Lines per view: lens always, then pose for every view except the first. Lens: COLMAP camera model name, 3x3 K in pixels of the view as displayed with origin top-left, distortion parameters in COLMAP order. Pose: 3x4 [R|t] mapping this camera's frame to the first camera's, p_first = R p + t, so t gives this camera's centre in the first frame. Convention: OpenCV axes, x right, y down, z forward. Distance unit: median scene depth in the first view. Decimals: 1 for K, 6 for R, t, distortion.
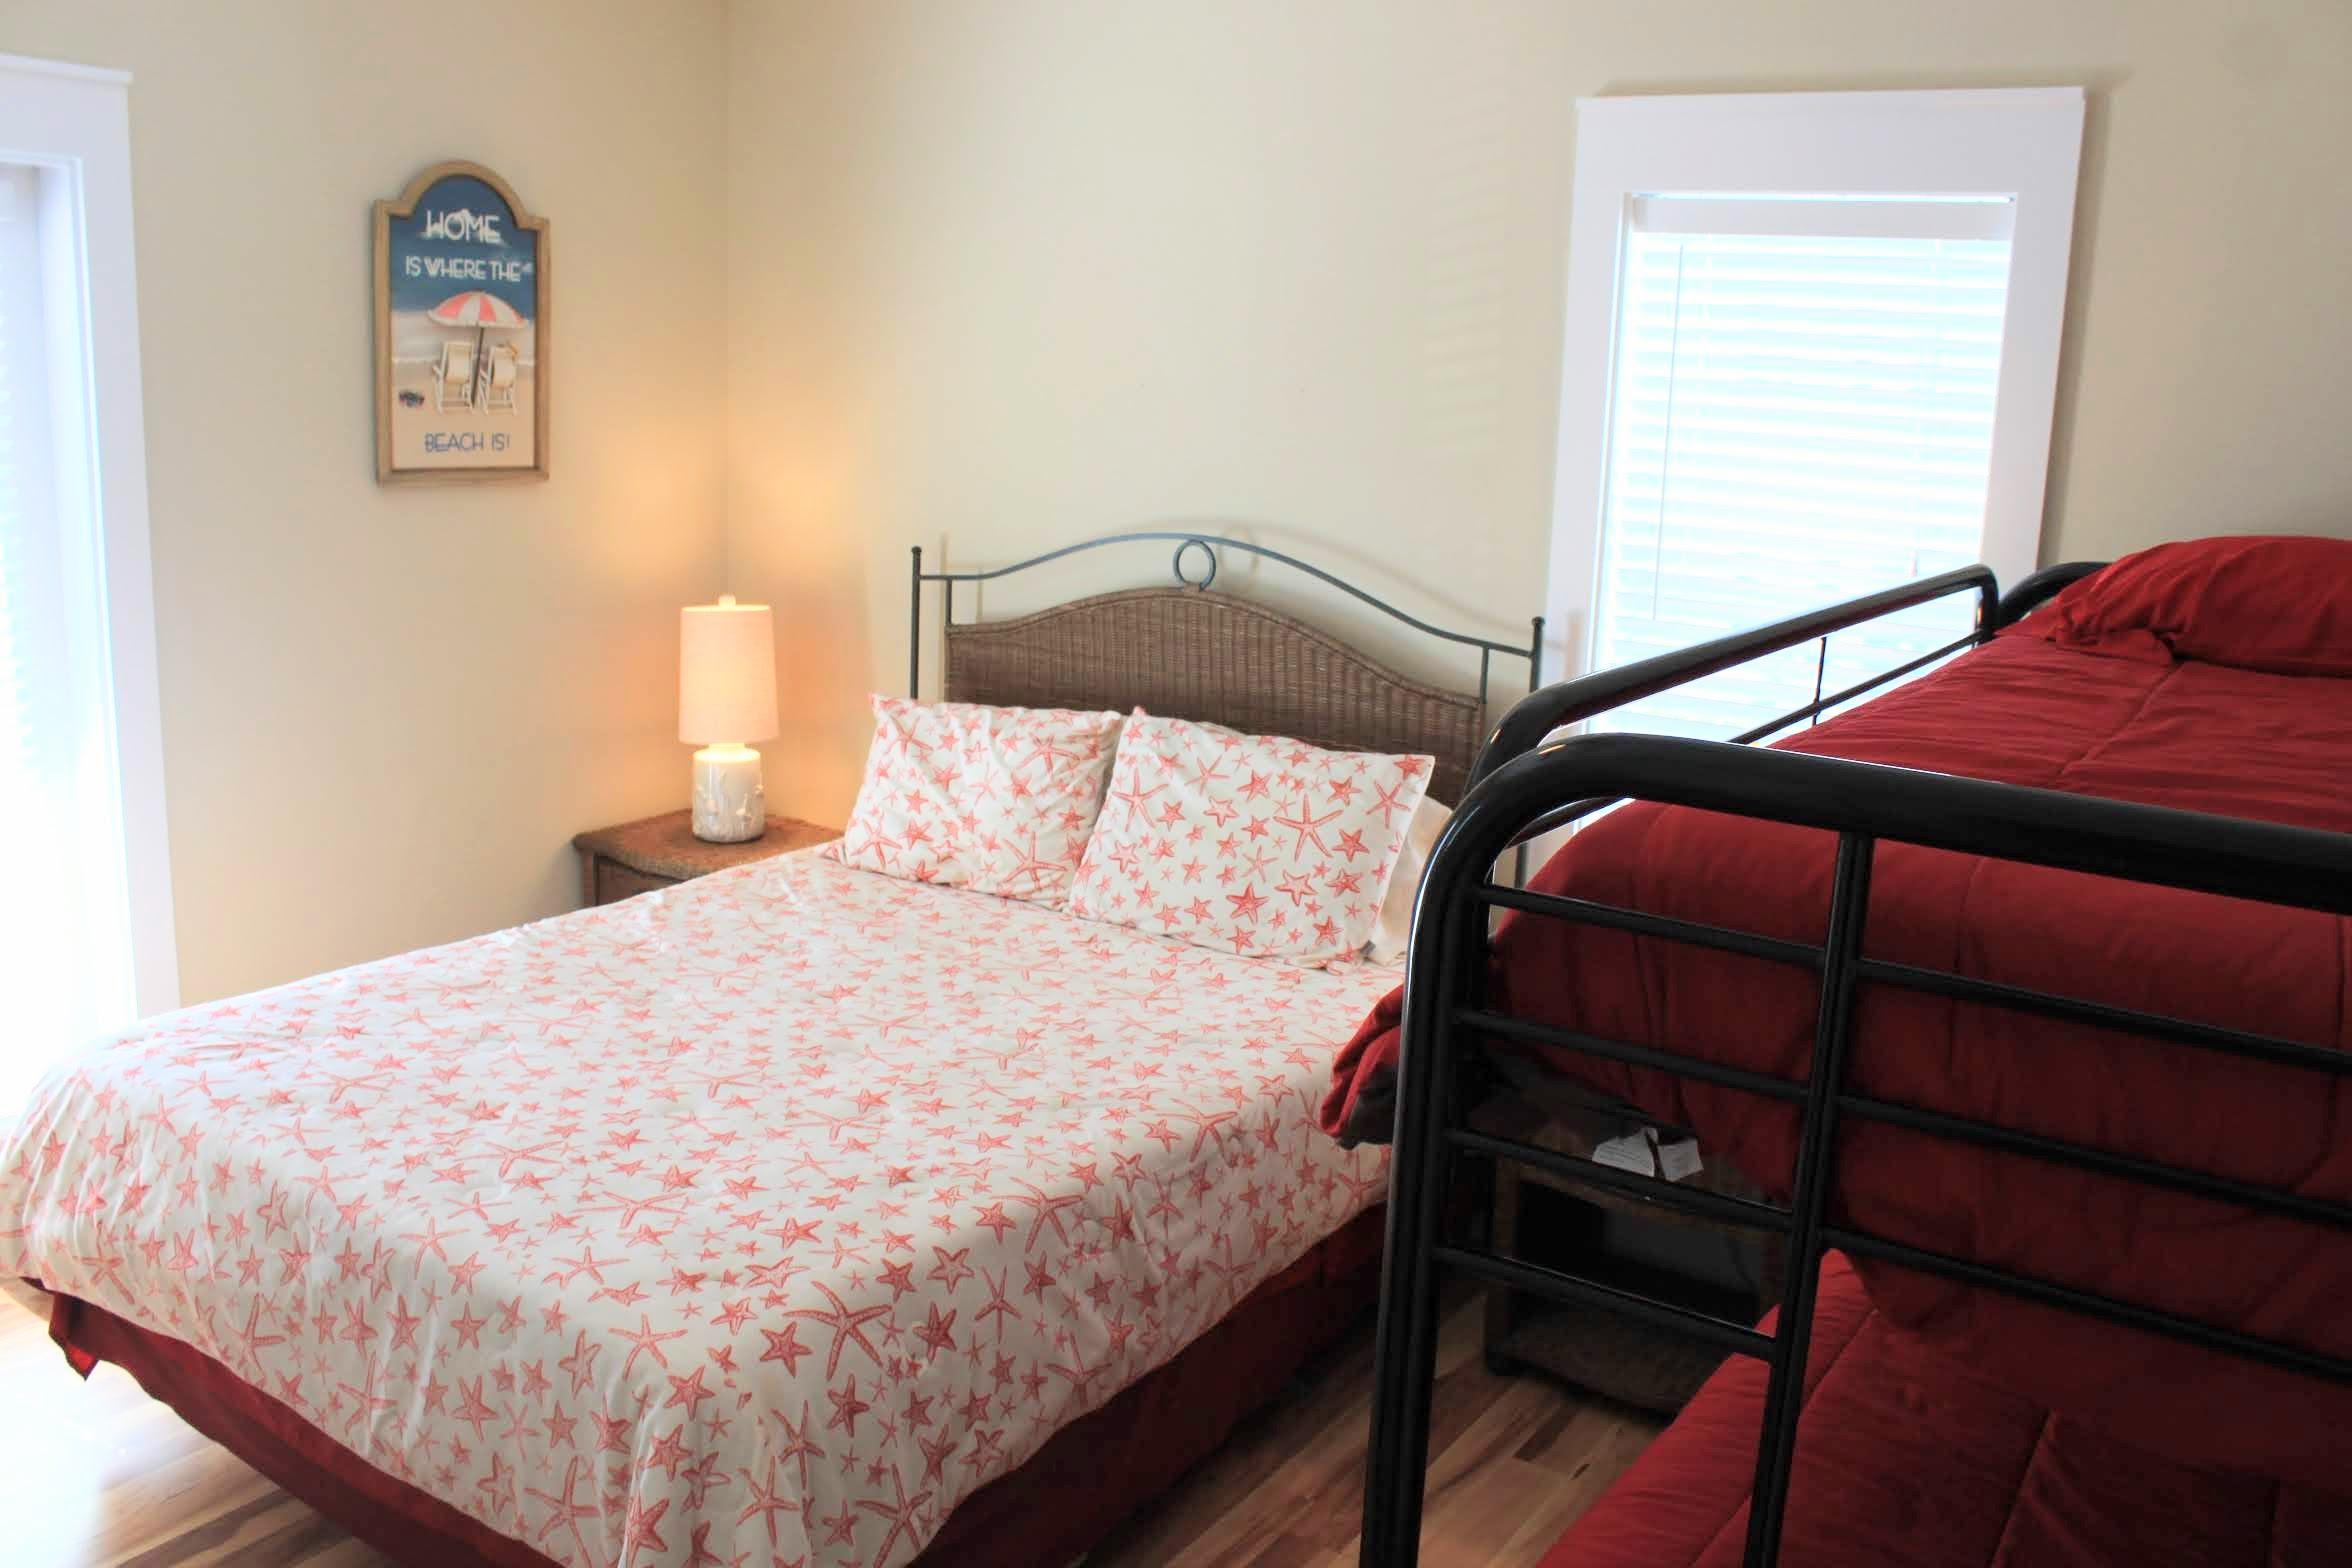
lens RADIAL K [[1987.6, 0, 1176.0], [0, 1987.6, 784.0], [0, 0, 1]] dist [-0.172447, 0.165527]
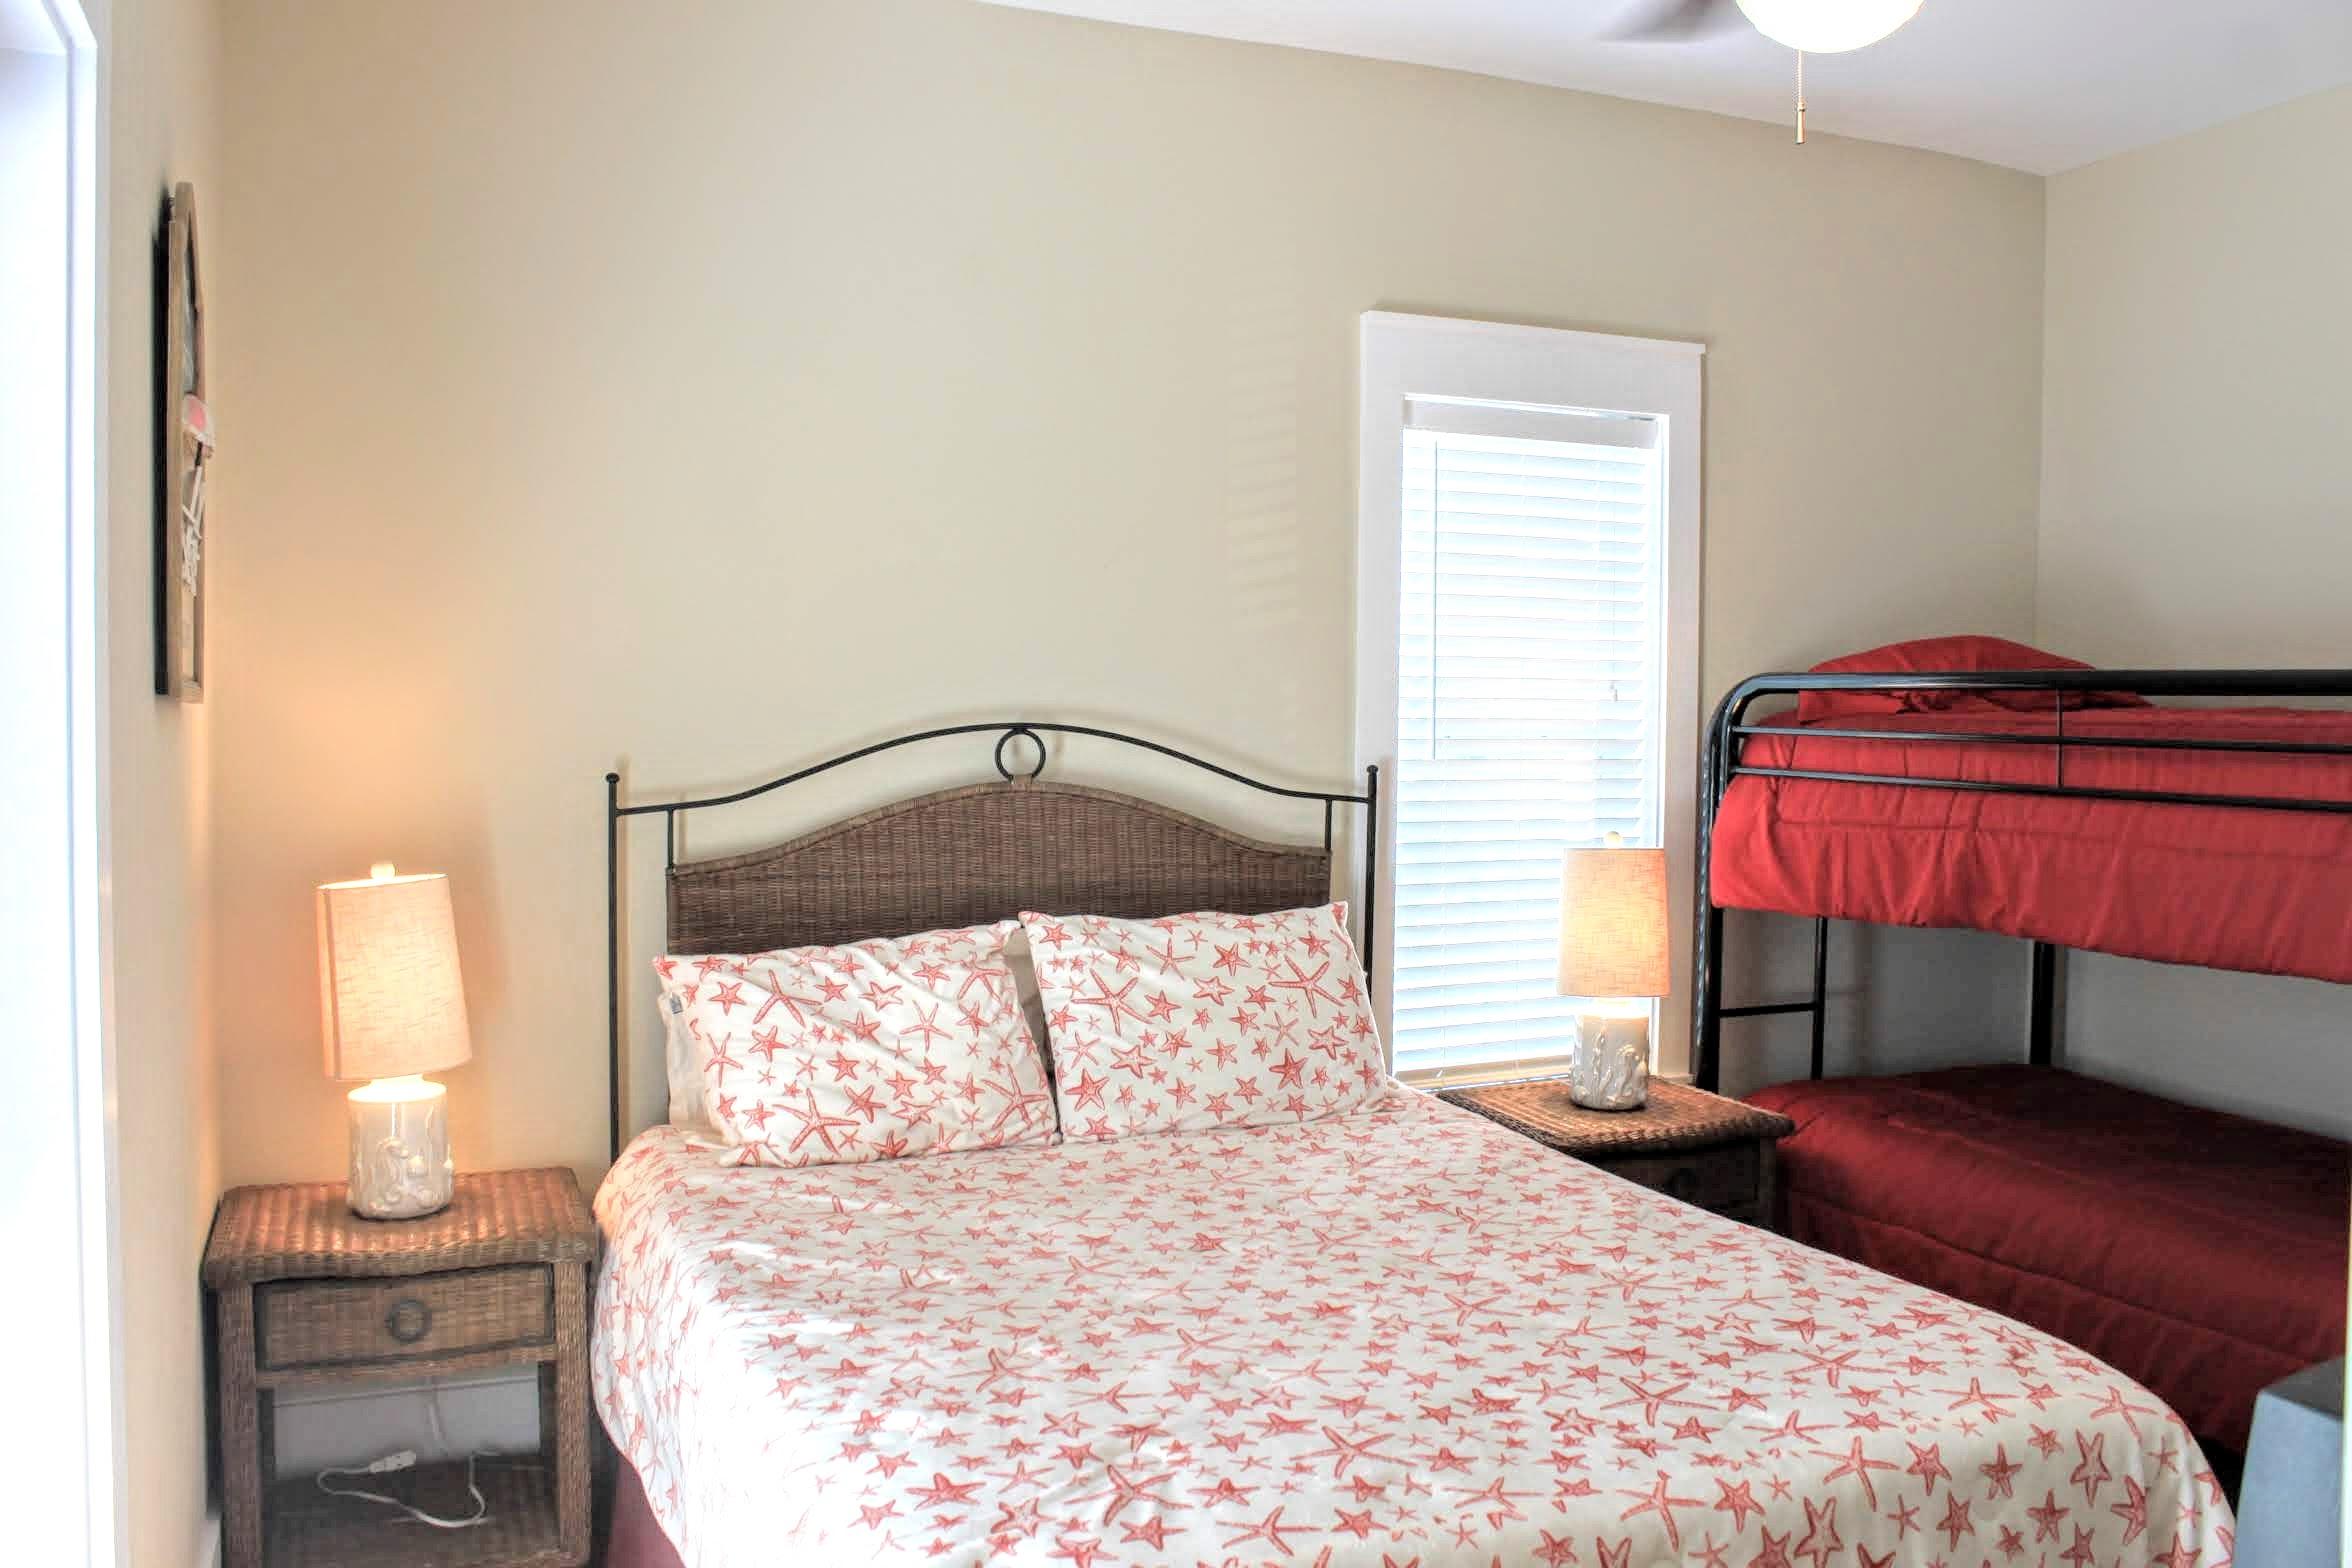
lens RADIAL K [[1987.6, 0, 1176.0], [0, 1987.6, 784.0], [0, 0, 1]] dist [-0.172447, 0.165527]
pose [[0.535897, -0.071061, 0.841287, -0.792755], [0.193790, 0.980200, -0.040649, -0.049045], [-0.821742, 0.184817, 0.539058, 0.478107]]
